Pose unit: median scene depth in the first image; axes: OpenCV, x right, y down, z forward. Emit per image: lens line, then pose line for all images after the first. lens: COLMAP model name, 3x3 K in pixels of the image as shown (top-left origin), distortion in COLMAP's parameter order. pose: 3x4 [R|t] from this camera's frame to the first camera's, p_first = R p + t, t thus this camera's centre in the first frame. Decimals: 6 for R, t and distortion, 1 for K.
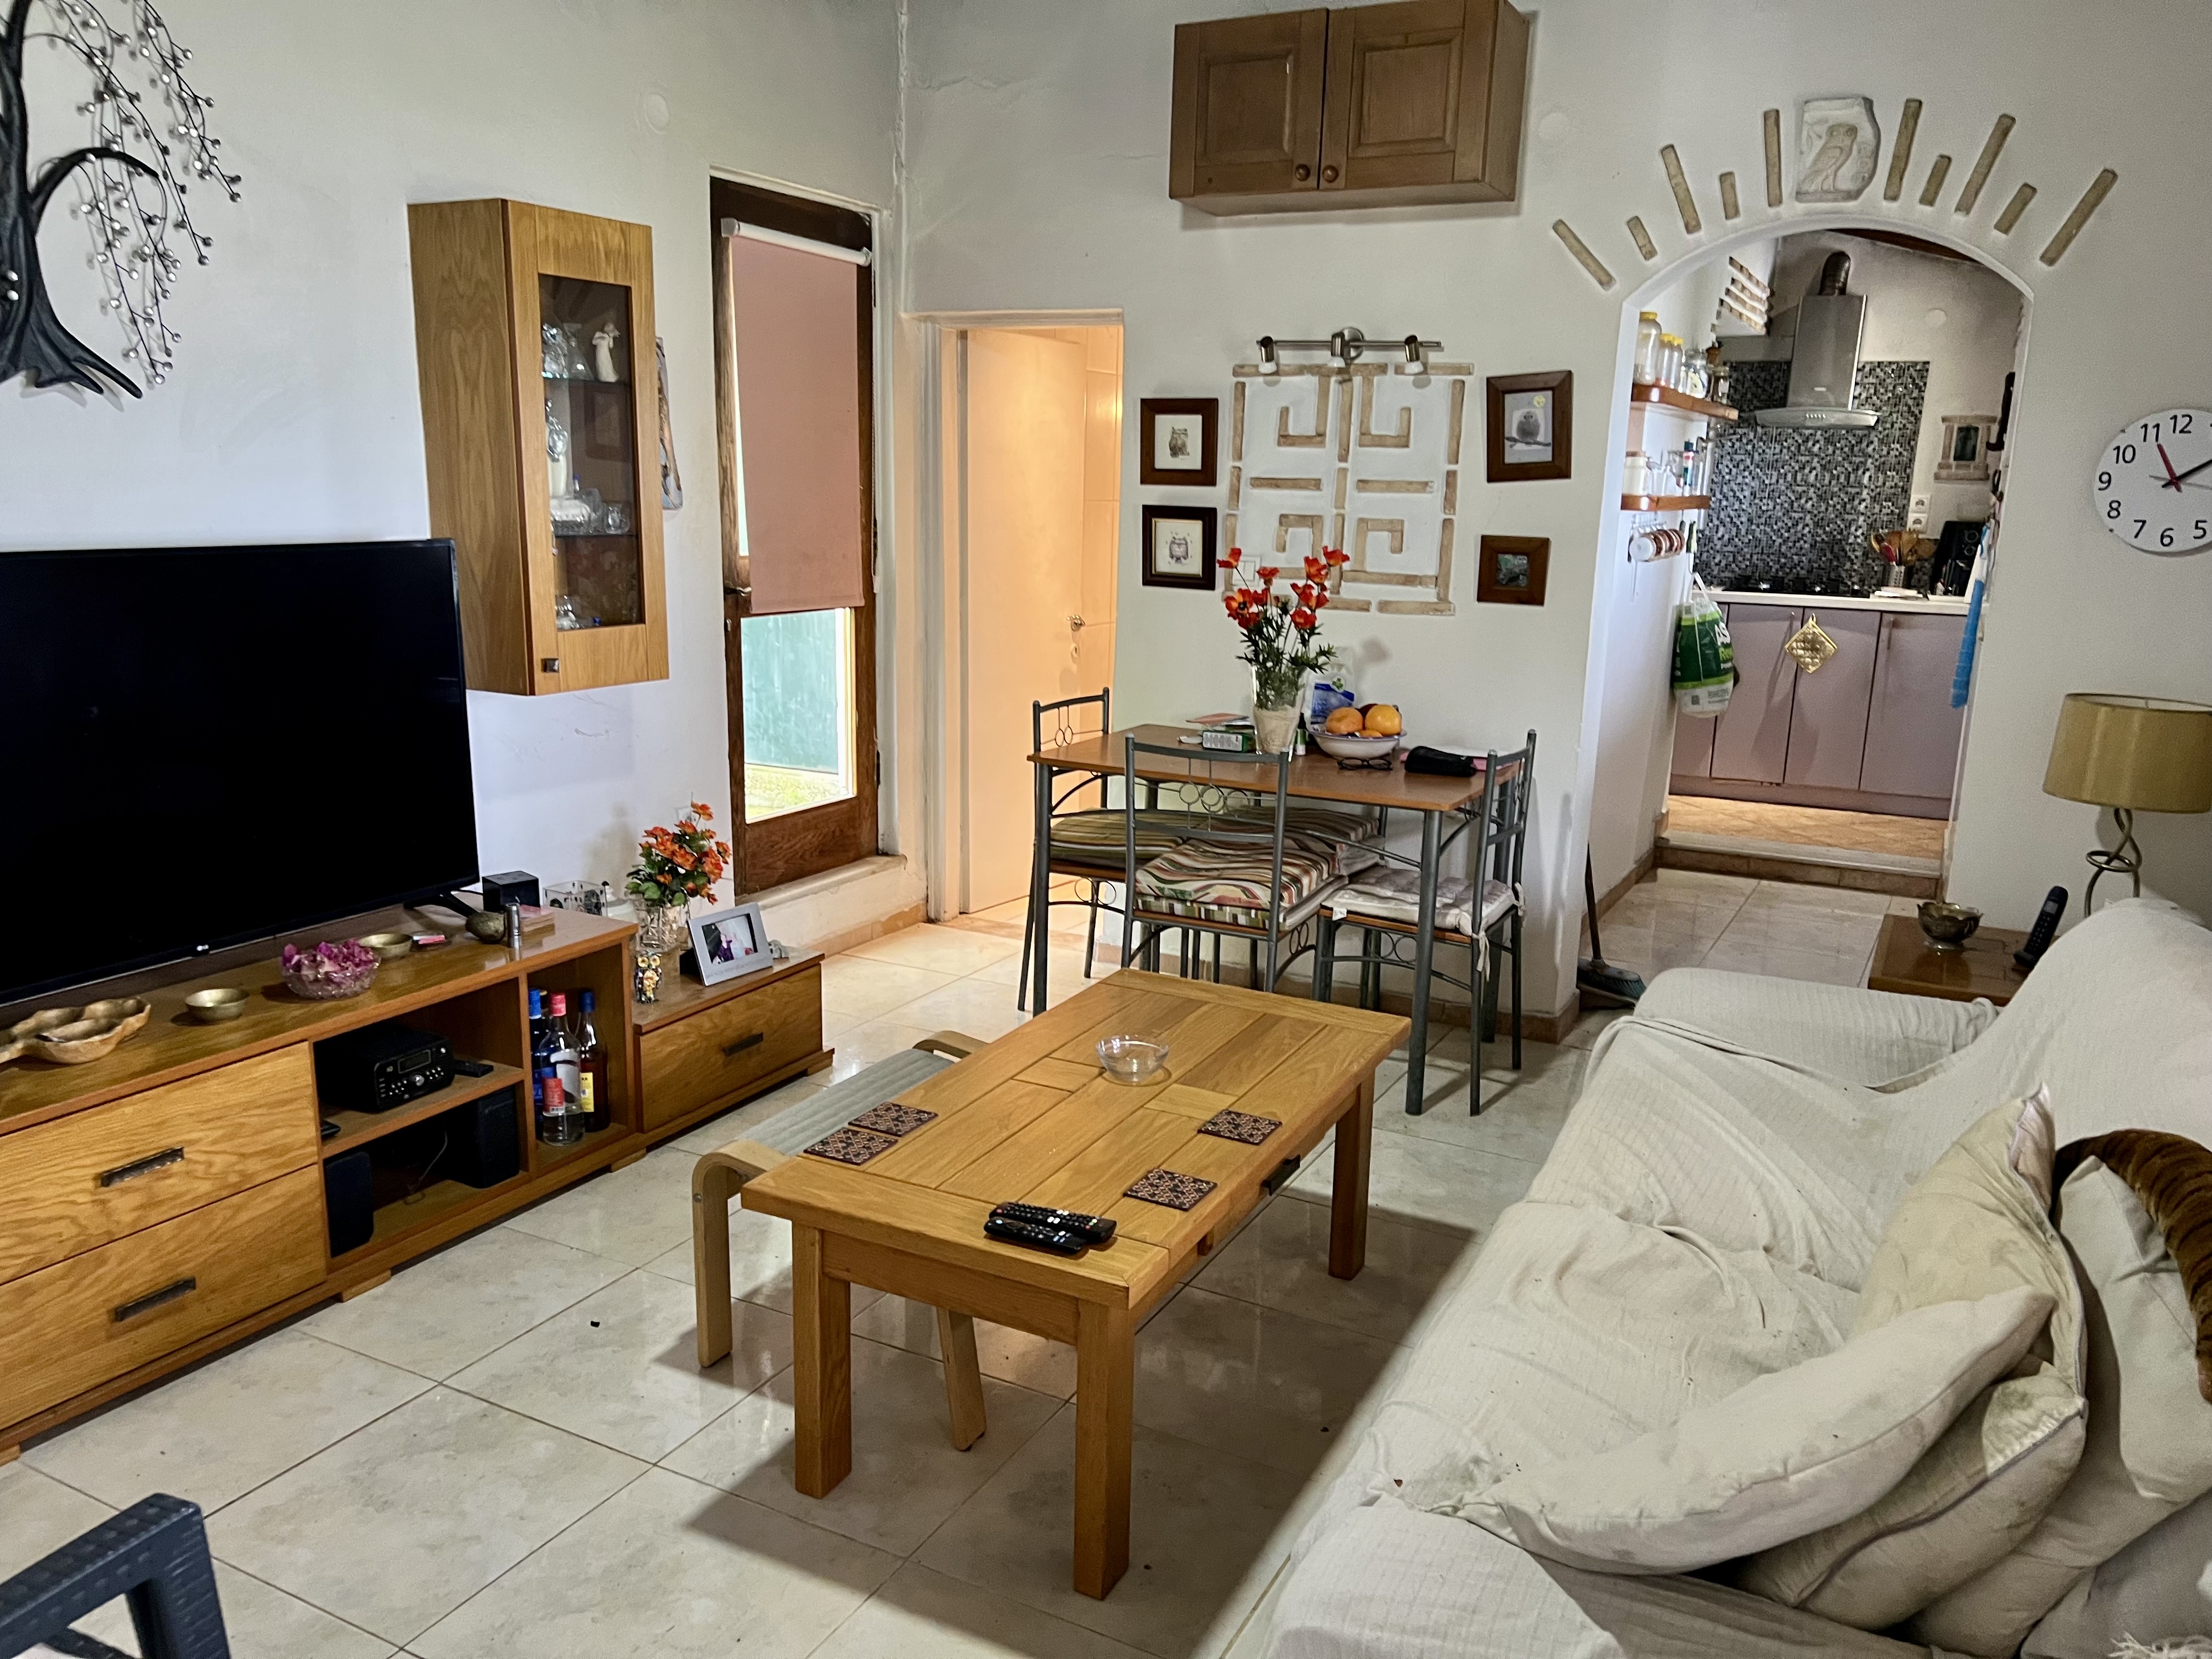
lens RADIAL K [[1662.6, 0, 1042.7], [0, 1662.6, 861.2], [0, 0, 1]] dist [0.001255, -0.006950]
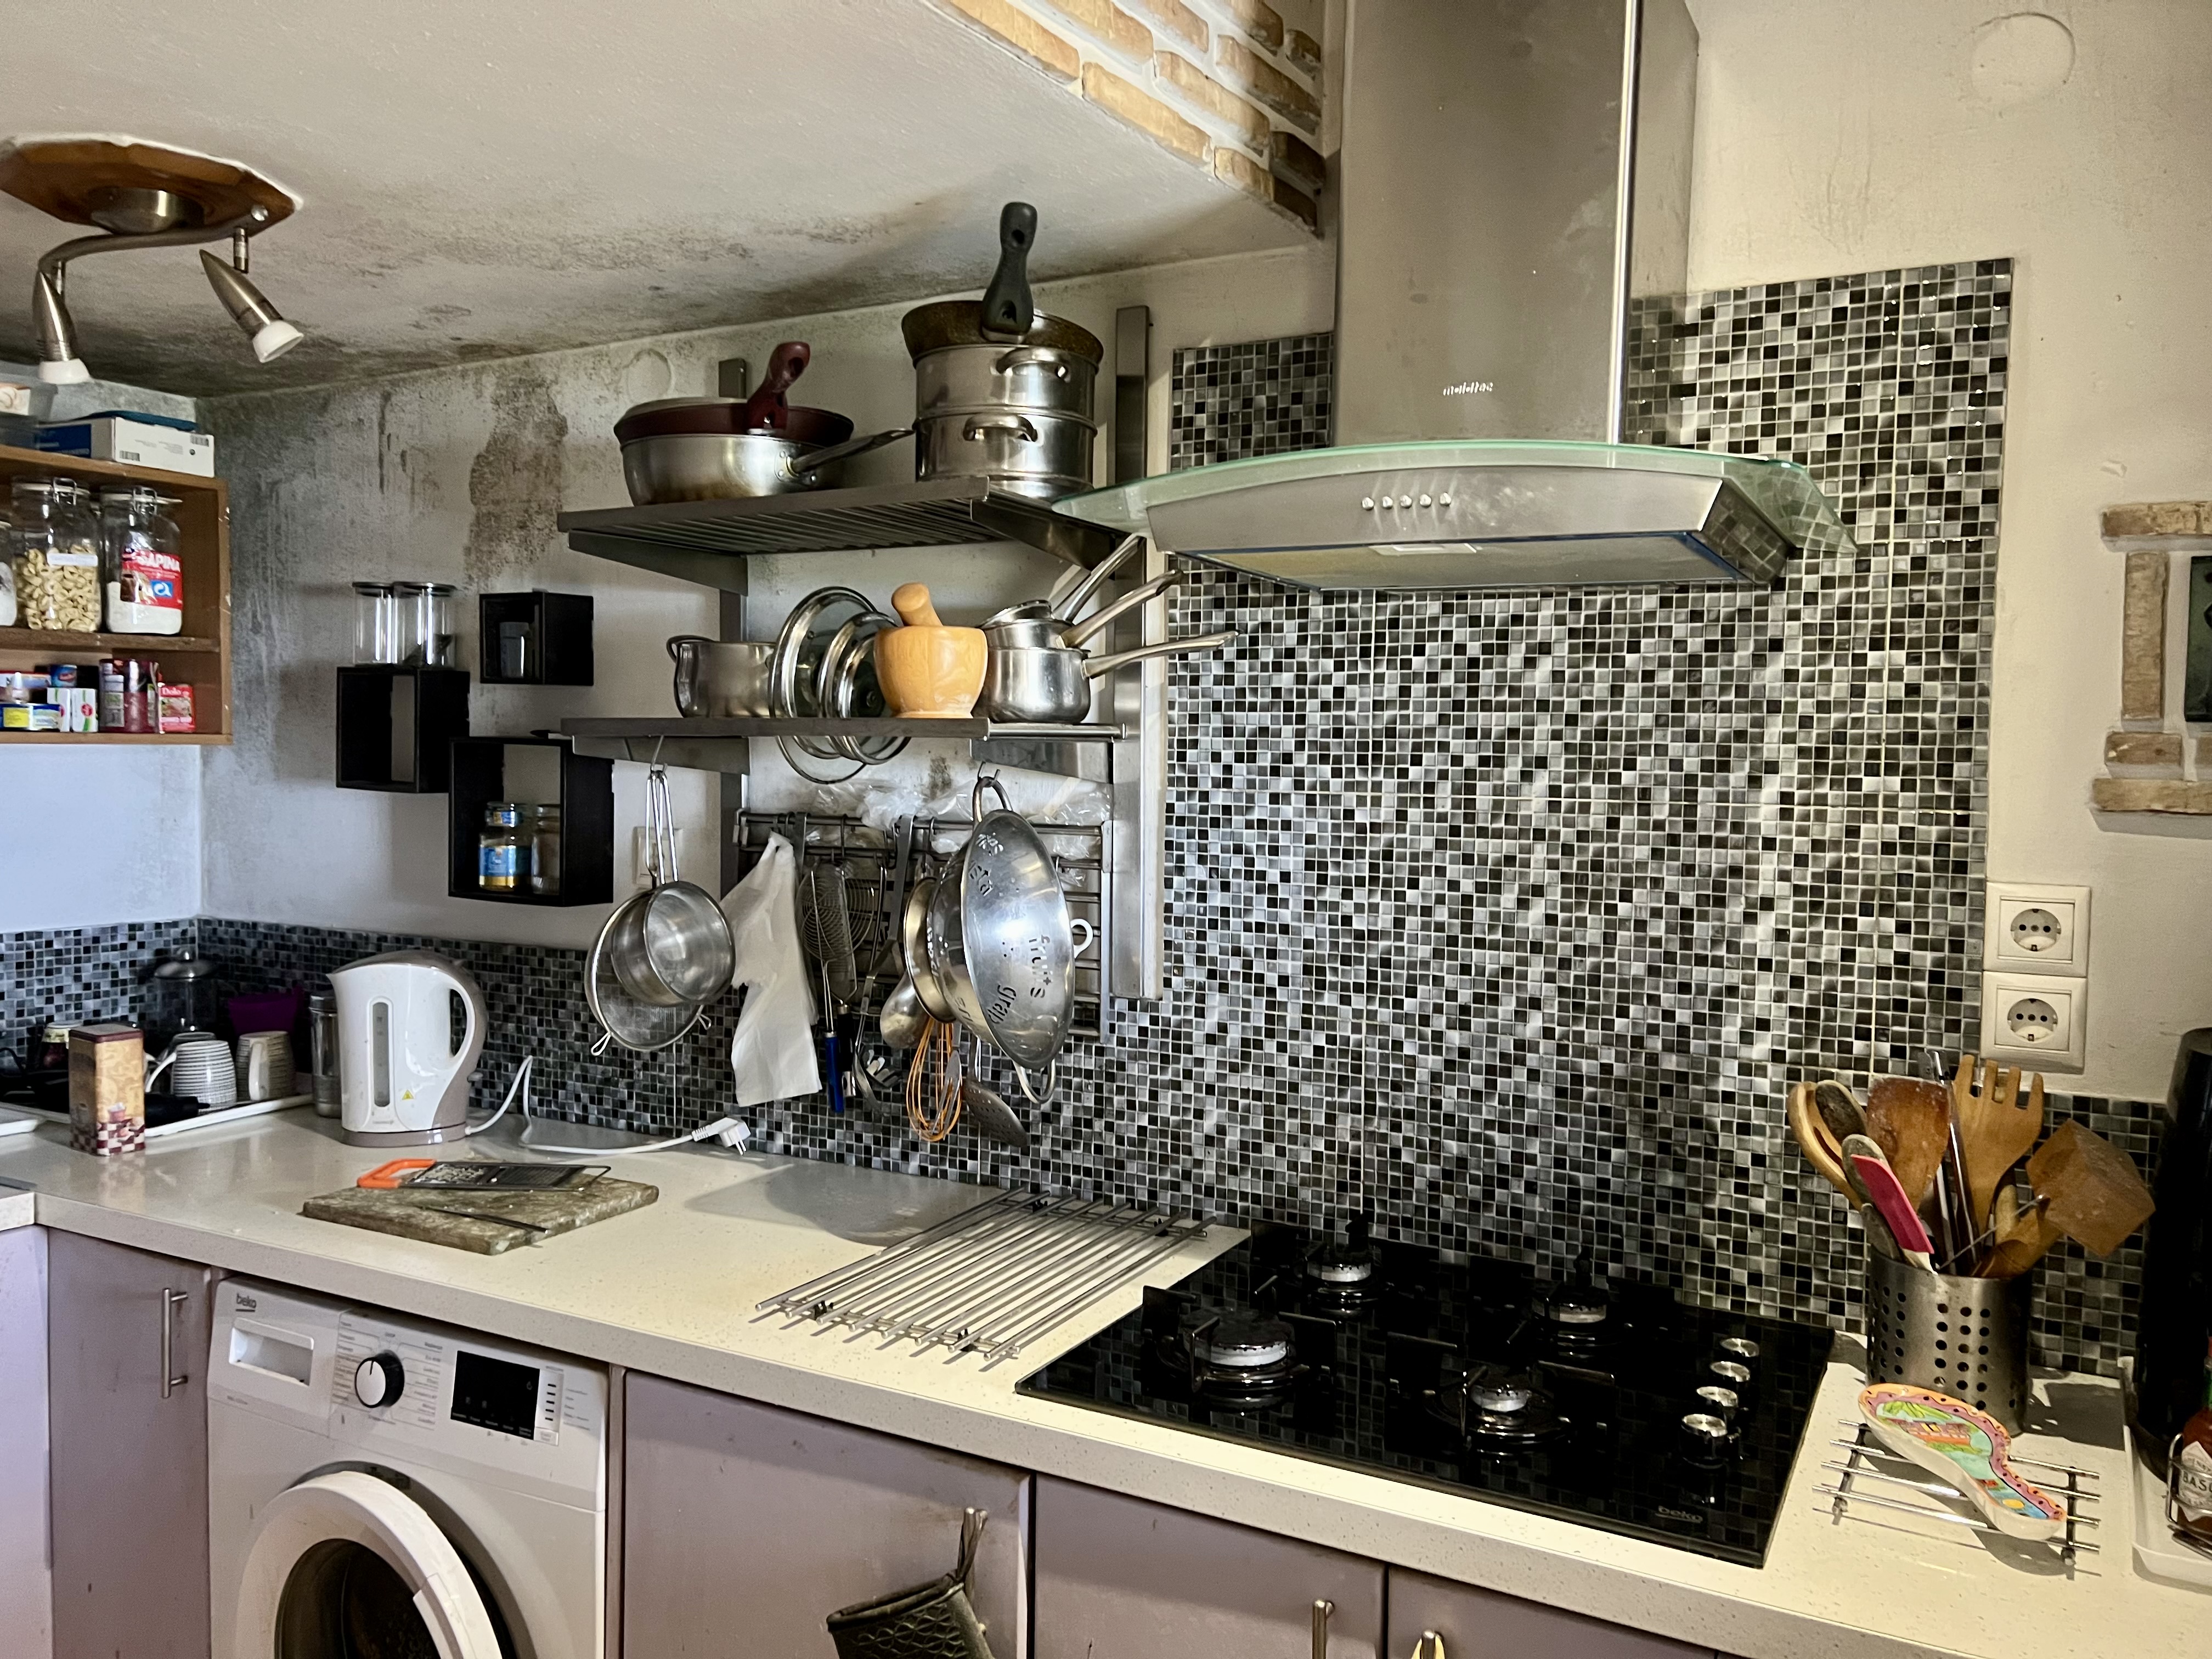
lens RADIAL K [[1716.5, 0, 1059.1], [0, 1716.5, 814.1], [0, 0, 1]] dist [0.076490, -0.088150]
pose [[0.997955, -0.009427, -0.063222, 0.758070], [-0.002525, 0.982478, -0.186361, -0.339090], [0.063871, 0.186139, 0.980445, 1.401898]]
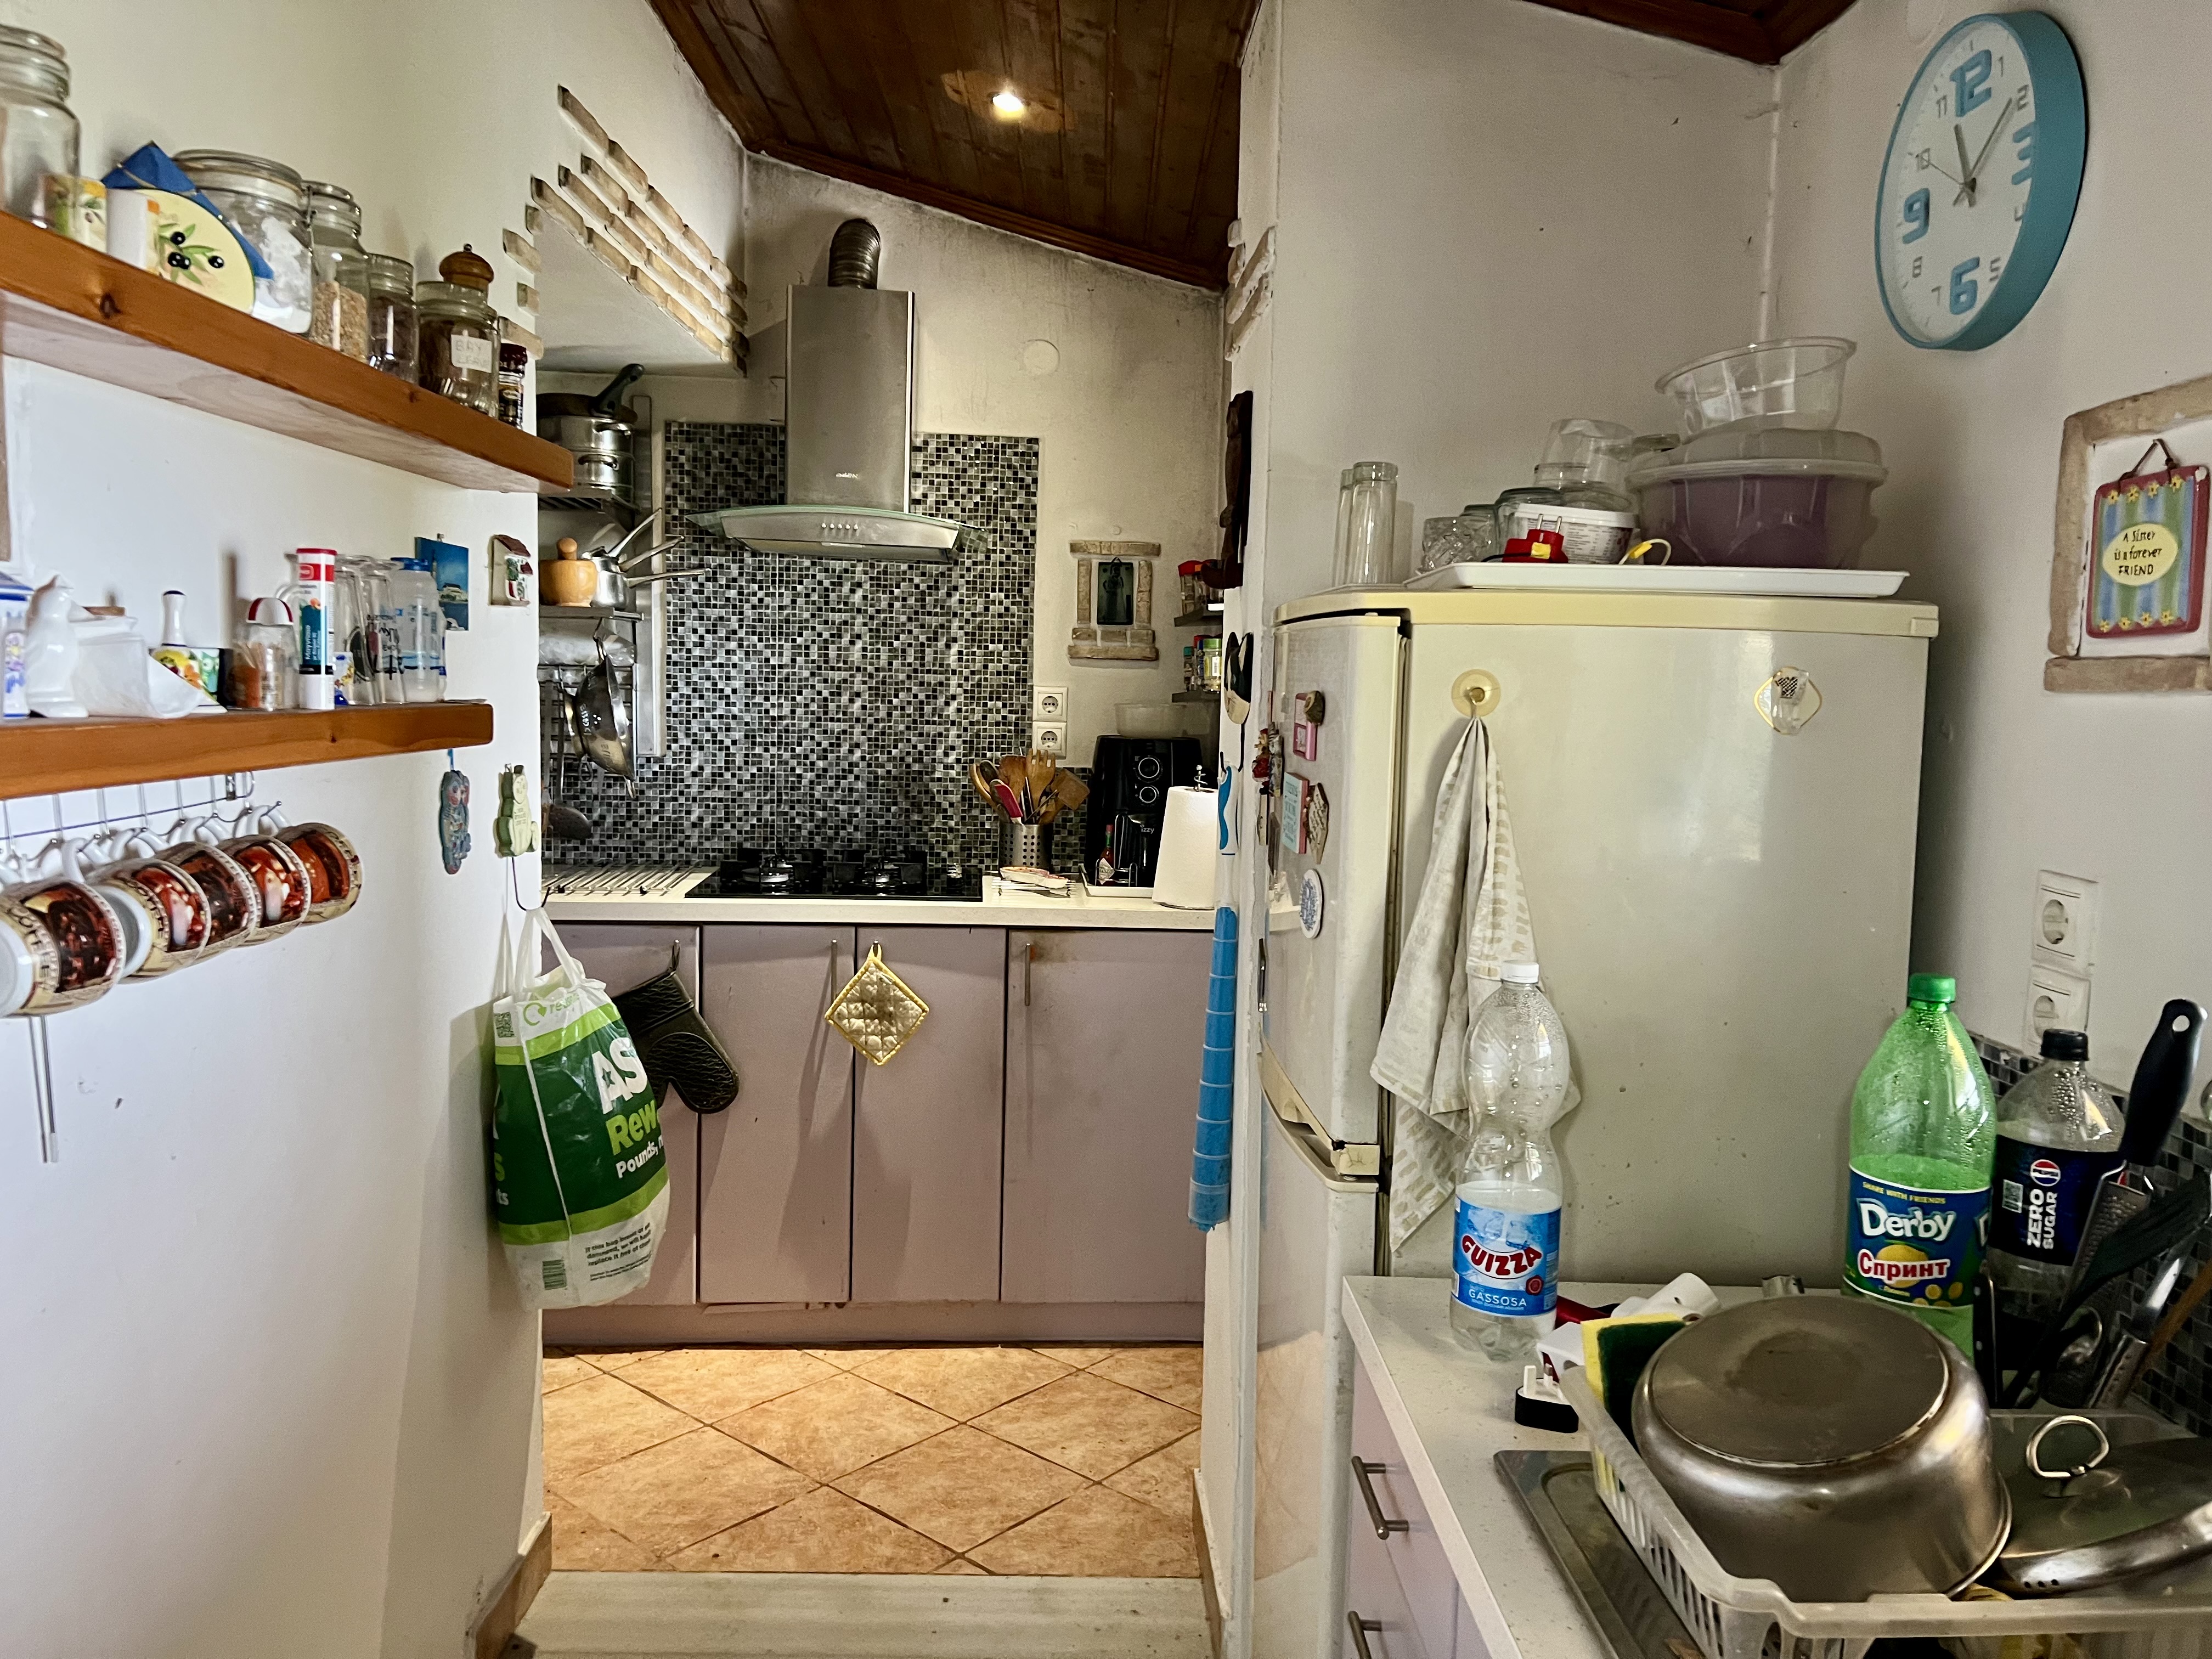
lens RADIAL K [[1750.5, 0, 1106.0], [0, 1750.5, 829.5], [0, 0, 1]] dist [0.083299, -0.001817]
pose [[0.865672, -0.044731, 0.498610, 0.476174], [0.108769, 0.989013, -0.100116, -0.212597], [-0.488653, 0.140901, 0.861026, 0.934131]]
